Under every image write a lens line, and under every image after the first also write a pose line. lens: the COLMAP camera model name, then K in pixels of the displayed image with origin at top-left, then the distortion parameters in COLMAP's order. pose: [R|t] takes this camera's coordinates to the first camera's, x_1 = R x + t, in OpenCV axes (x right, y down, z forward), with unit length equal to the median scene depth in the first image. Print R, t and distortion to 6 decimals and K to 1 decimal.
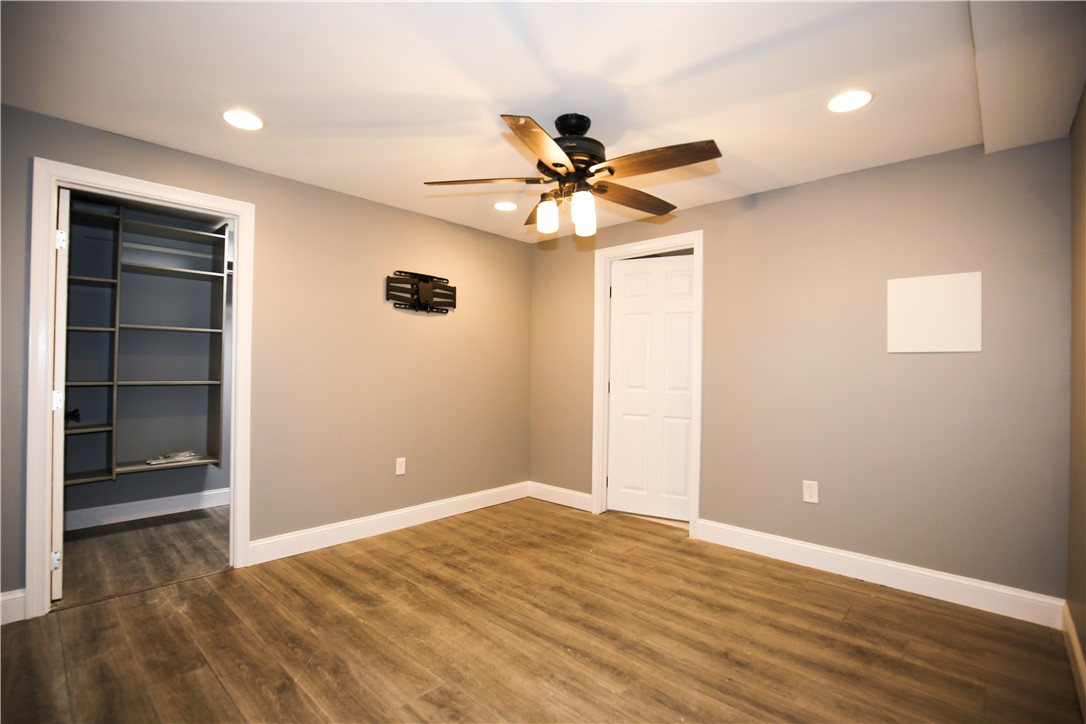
lens RADIAL K [[501.0, 0, 538.2], [0, 501.0, 367.6], [0, 0, 1]] dist [-0.033947, 0.008174]
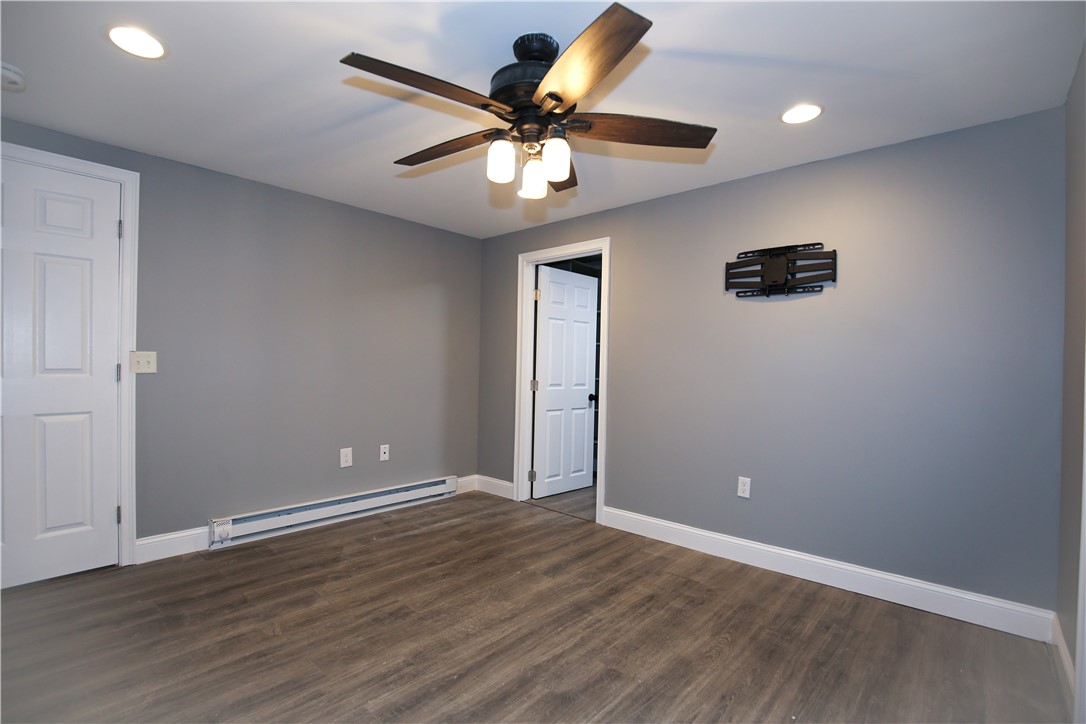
lens RADIAL K [[501.0, 0, 538.2], [0, 501.0, 367.6], [0, 0, 1]] dist [-0.033947, 0.008174]
pose [[0.019240, -0.007929, -0.999783, 0.760378], [-0.015327, 0.999849, -0.008224, 0.015743], [0.999697, 0.015482, 0.019115, 0.893438]]
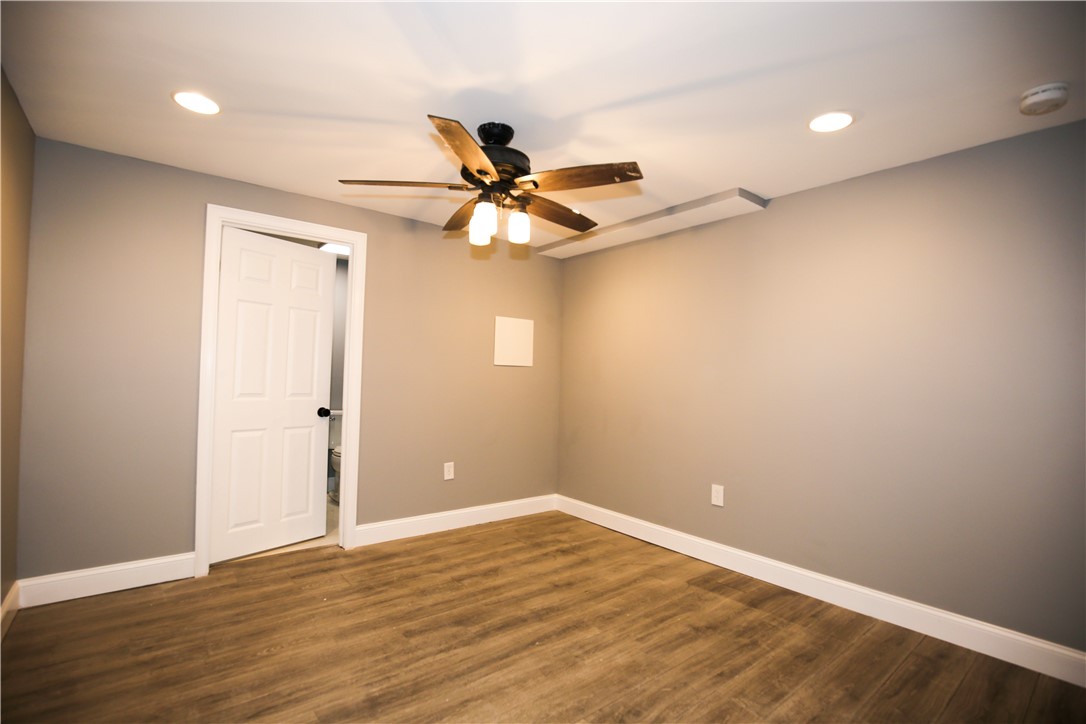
lens RADIAL K [[501.0, 0, 538.2], [0, 501.0, 367.6], [0, 0, 1]] dist [-0.033947, 0.008174]
pose [[0.137520, 0.008696, 0.990461, -0.803881], [-0.027800, 0.999601, -0.004917, -0.019329], [-0.990109, -0.026859, 0.137707, 0.688991]]
